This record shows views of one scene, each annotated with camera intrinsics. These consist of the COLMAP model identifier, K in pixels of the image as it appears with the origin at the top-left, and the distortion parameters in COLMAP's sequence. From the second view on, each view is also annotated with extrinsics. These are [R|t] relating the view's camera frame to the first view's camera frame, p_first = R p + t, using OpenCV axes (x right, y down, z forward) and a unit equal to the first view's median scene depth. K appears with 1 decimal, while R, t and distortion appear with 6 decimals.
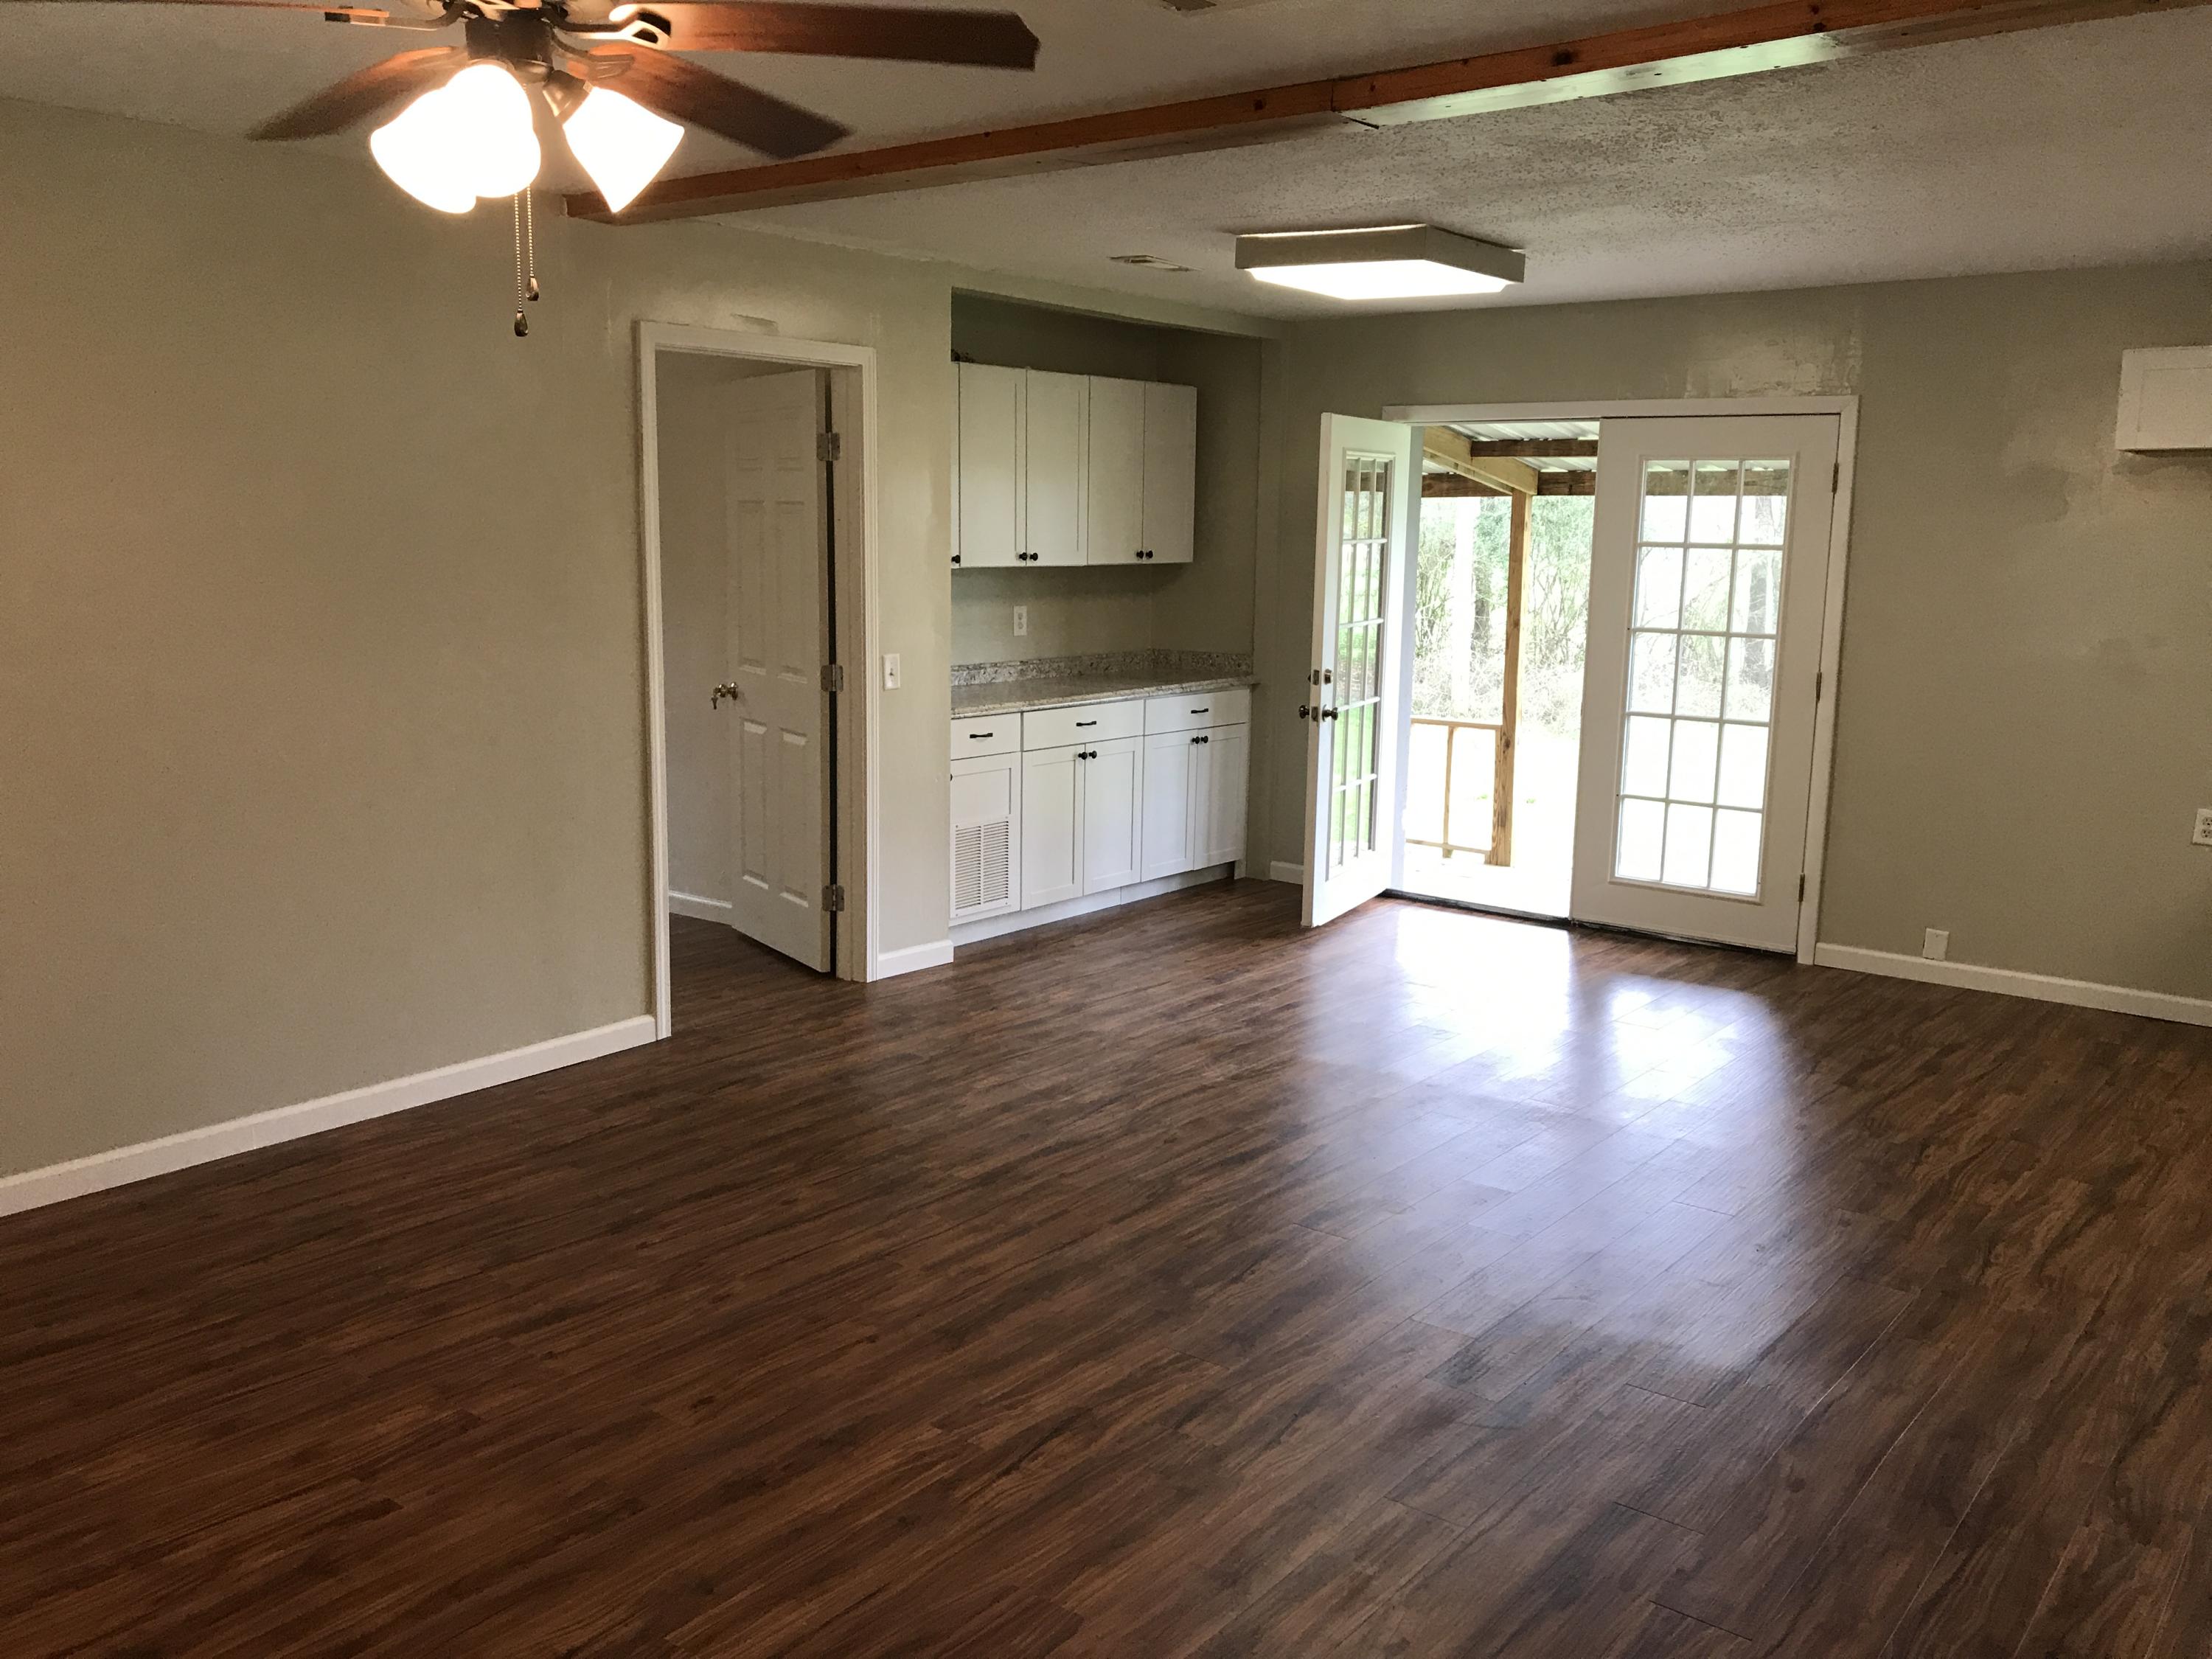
lens RADIAL K [[1825.7, 0, 1106.0], [0, 1825.7, 829.5], [0, 0, 1]] dist [0.079226, -0.097385]
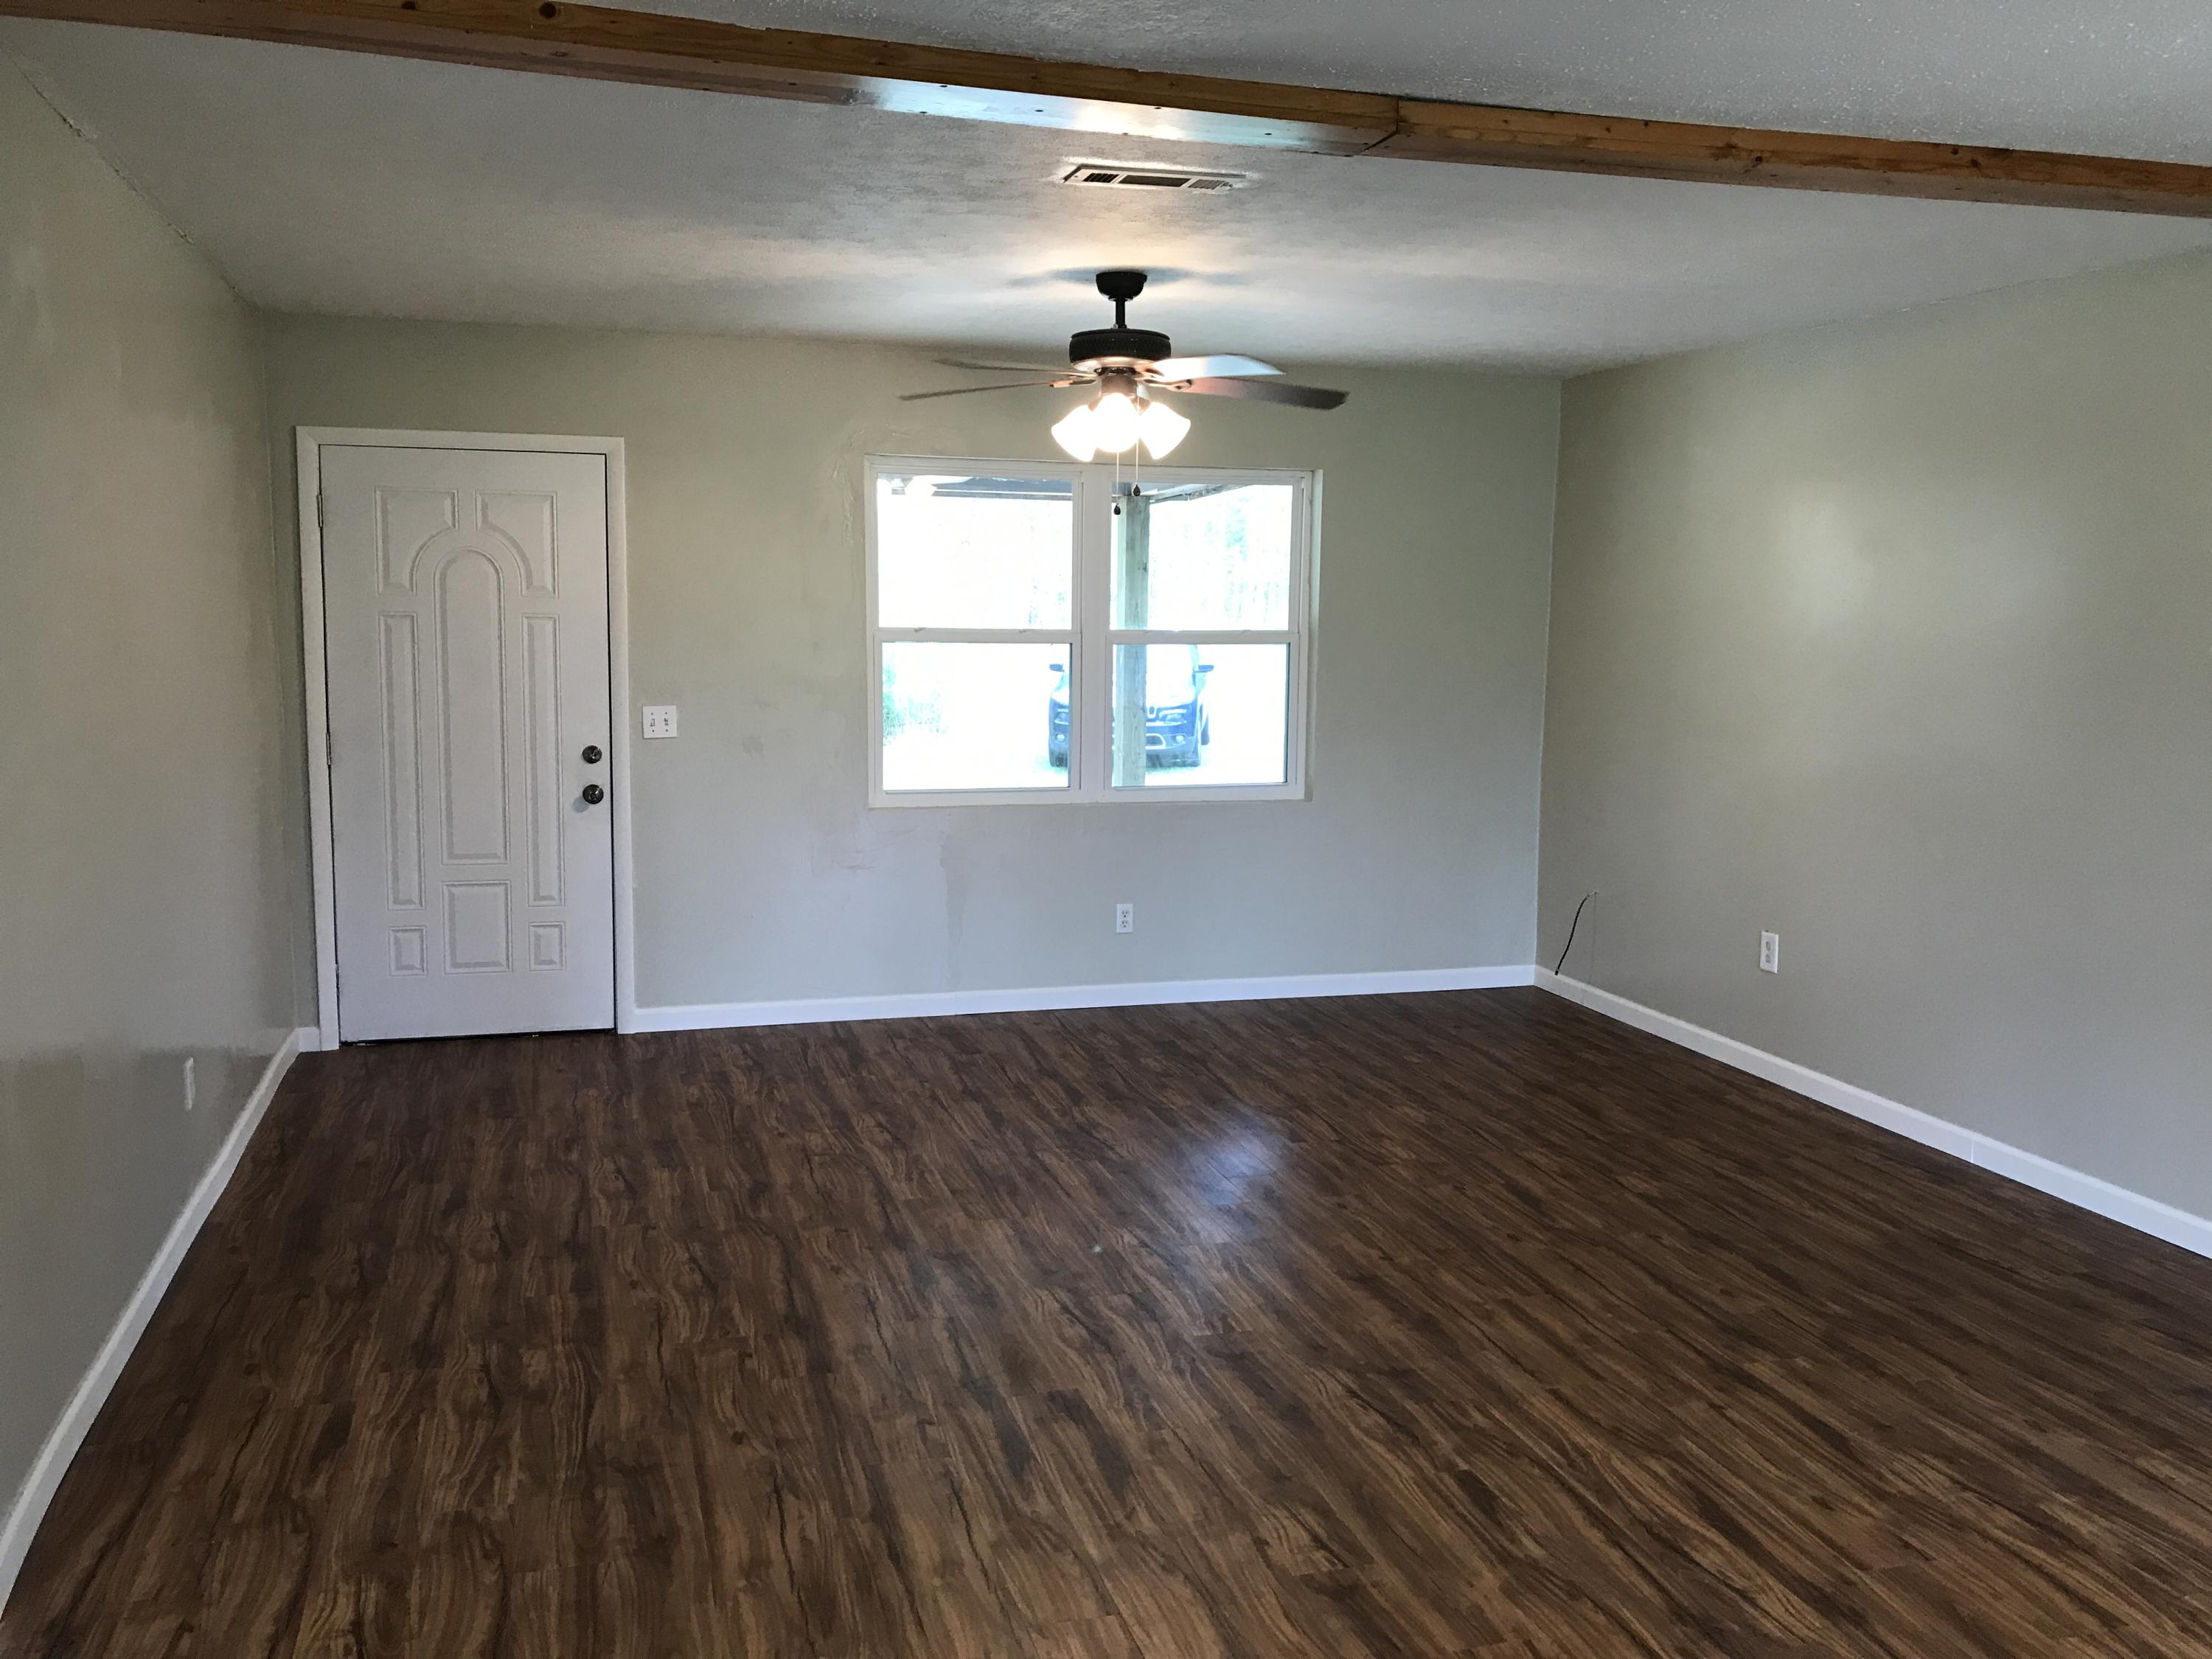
lens RADIAL K [[1844.2, 0, 1106.0], [0, 1844.2, 829.5], [0, 0, 1]] dist [0.022949, 0.011381]
pose [[-0.580201, 0.081179, -0.810418, 0.861703], [-0.155205, 0.965768, 0.207855, -0.204810], [0.799549, 0.246378, -0.547740, 1.305706]]
